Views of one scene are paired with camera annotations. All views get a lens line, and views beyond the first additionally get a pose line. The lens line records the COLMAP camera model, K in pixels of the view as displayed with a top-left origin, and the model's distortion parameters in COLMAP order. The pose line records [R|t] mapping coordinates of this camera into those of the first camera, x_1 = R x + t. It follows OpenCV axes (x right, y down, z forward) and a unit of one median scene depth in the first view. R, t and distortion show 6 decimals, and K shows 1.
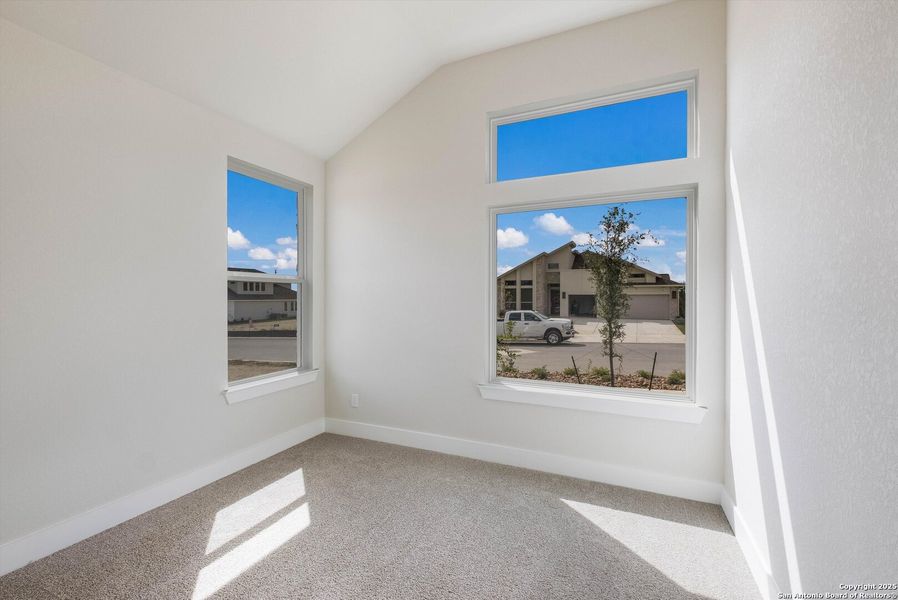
lens RADIAL K [[384.9, 0, 448.0], [0, 384.9, 307.4], [0, 0, 1]] dist [0.002297, -0.000788]
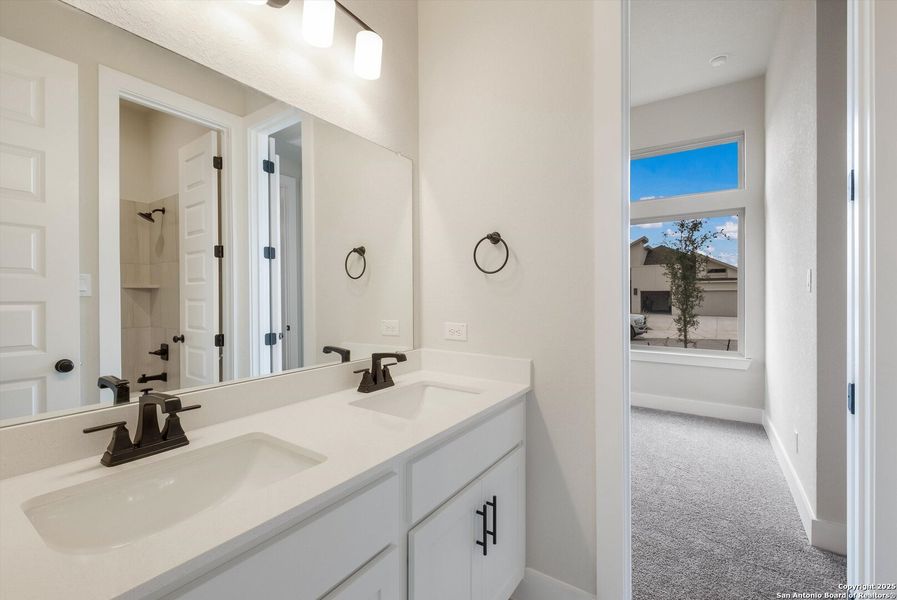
lens RADIAL K [[384.4, 0, 450.3], [0, 384.4, 302.8], [0, 0, 1]] dist [0.002297, -0.000788]
pose [[0.988233, -0.000772, -0.152955, -0.252433], [-0.000301, 0.999975, -0.006996, 0.060779], [0.152957, 0.006960, 0.988208, -0.659318]]
